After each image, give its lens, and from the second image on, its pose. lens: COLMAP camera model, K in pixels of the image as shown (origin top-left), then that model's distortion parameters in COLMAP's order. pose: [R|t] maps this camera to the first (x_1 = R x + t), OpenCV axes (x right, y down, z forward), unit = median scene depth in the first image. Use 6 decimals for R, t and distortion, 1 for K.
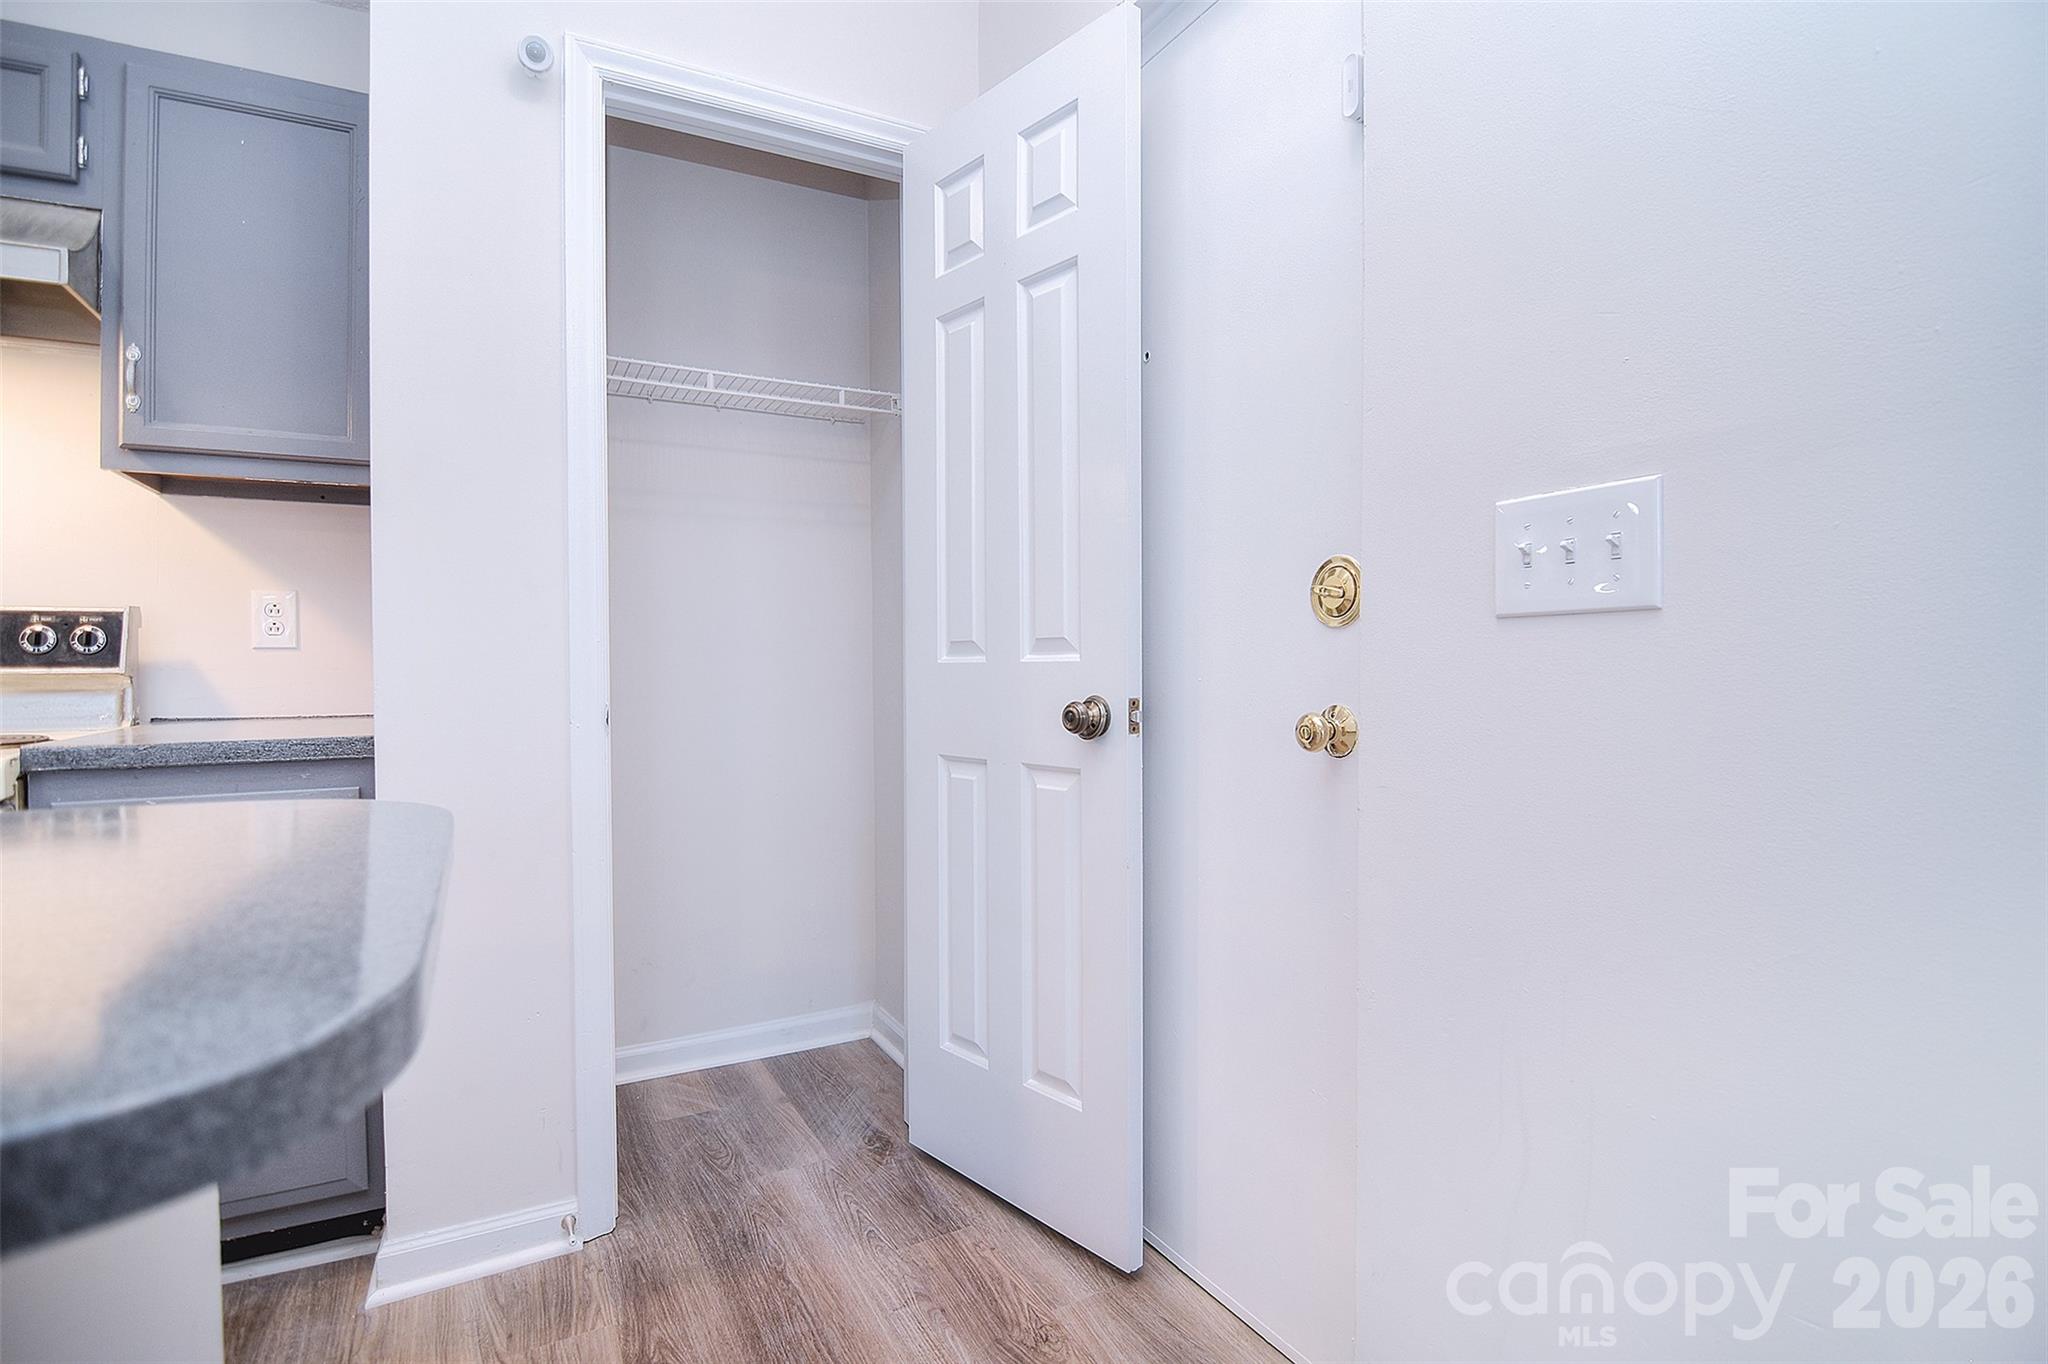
lens RADIAL K [[966.2, 0, 1030.9], [0, 966.2, 637.9], [0, 0, 1]] dist [0.015879, -0.019745]
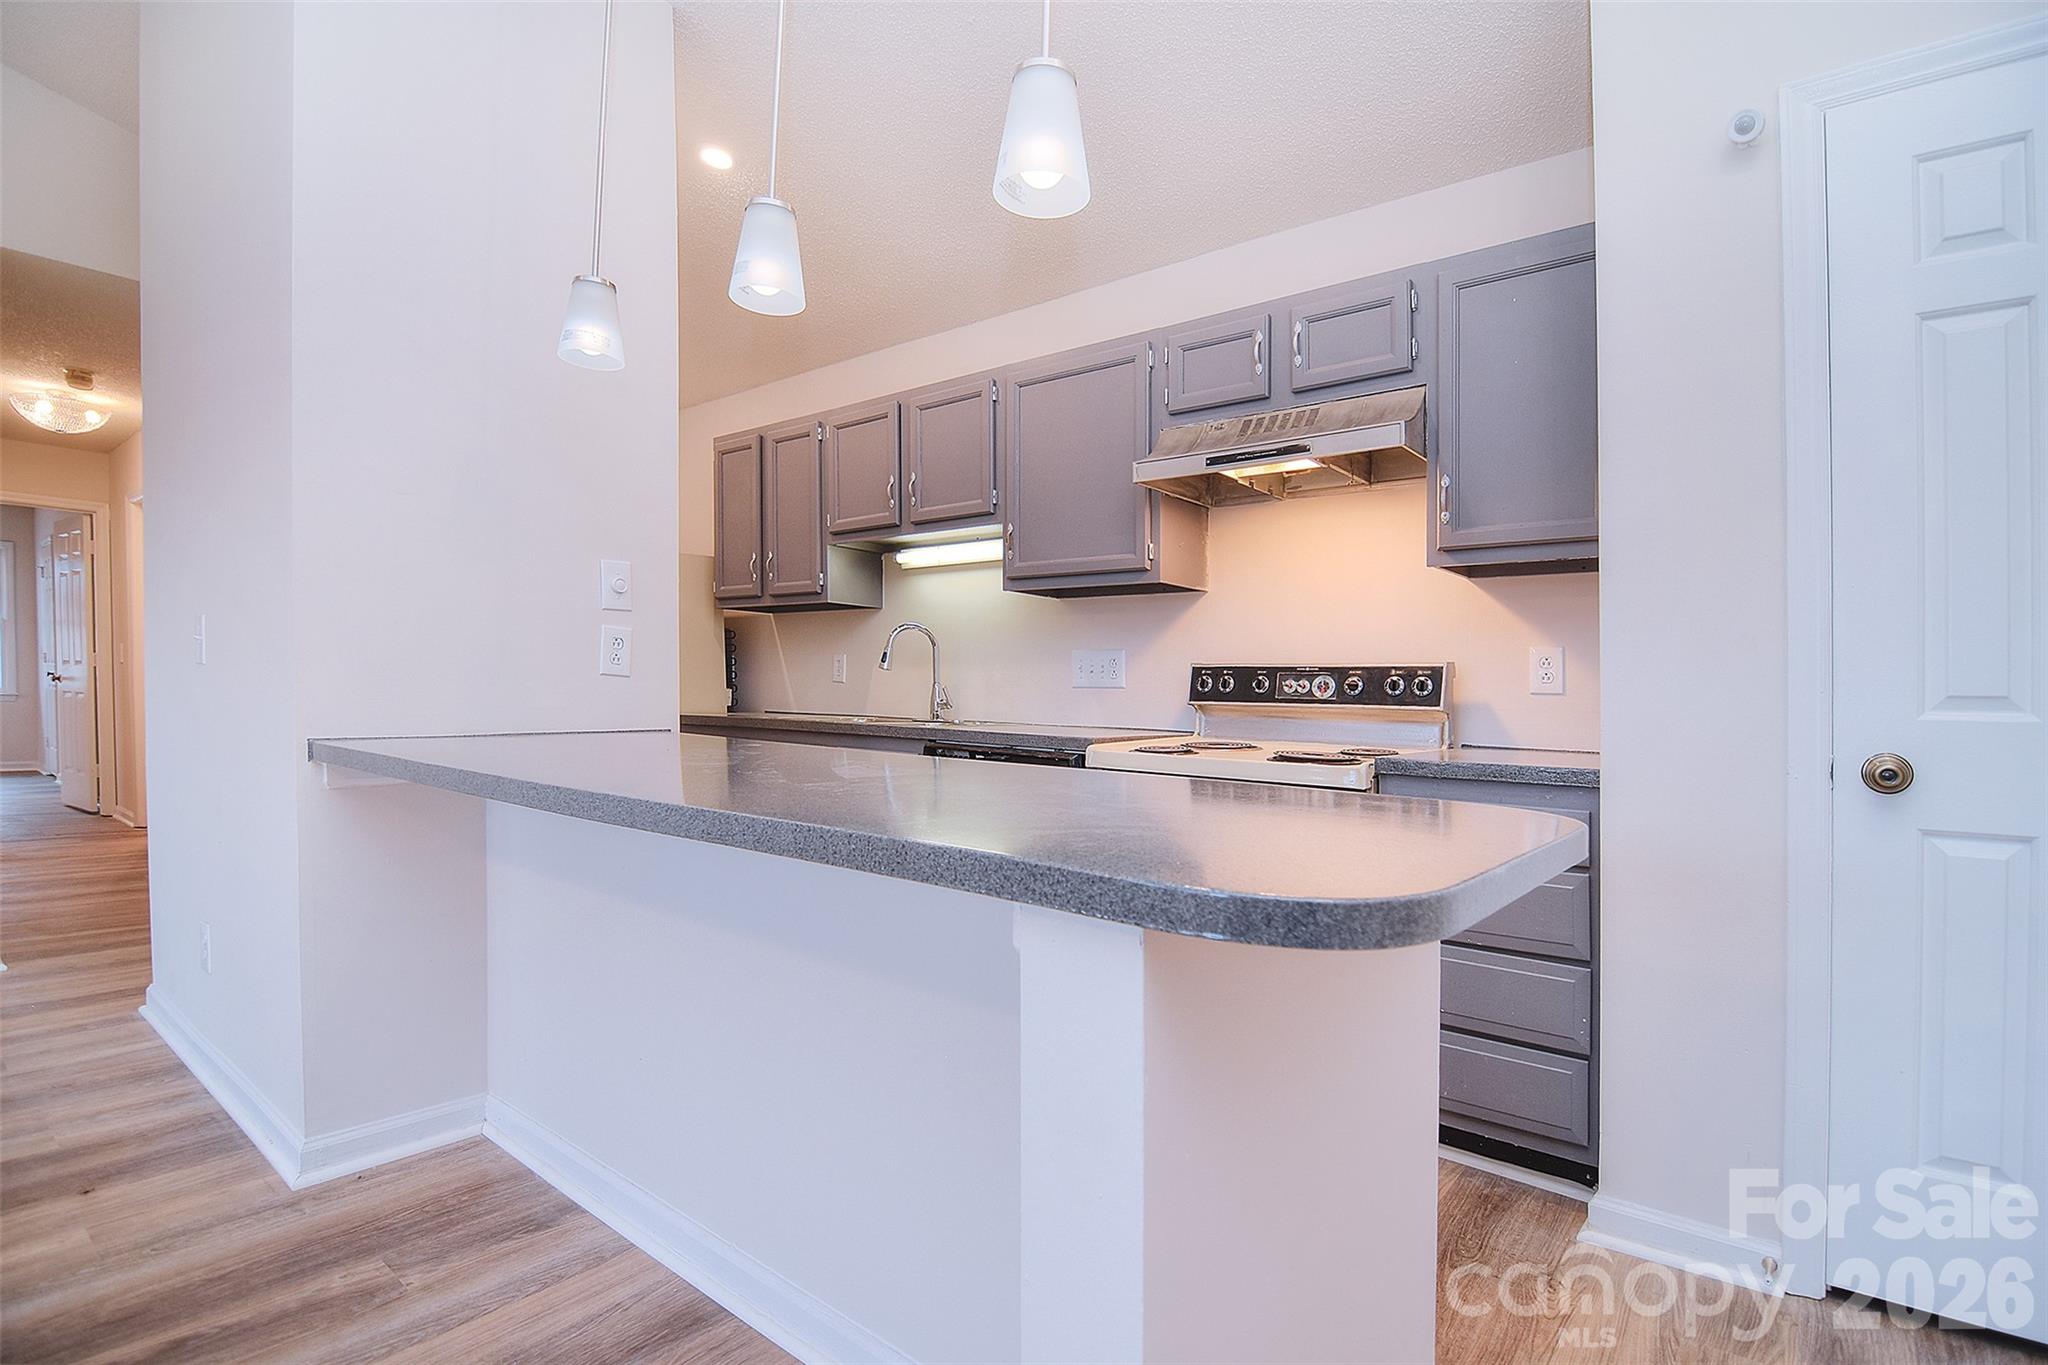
lens RADIAL K [[966.2, 0, 1030.9], [0, 966.2, 638.4], [0, 0, 1]] dist [0.015879, -0.019745]
pose [[0.361466, -0.042284, -0.931426, 0.161605], [-0.001267, 0.998948, -0.045841, -0.003049], [0.932385, 0.017750, 0.361032, -0.067226]]
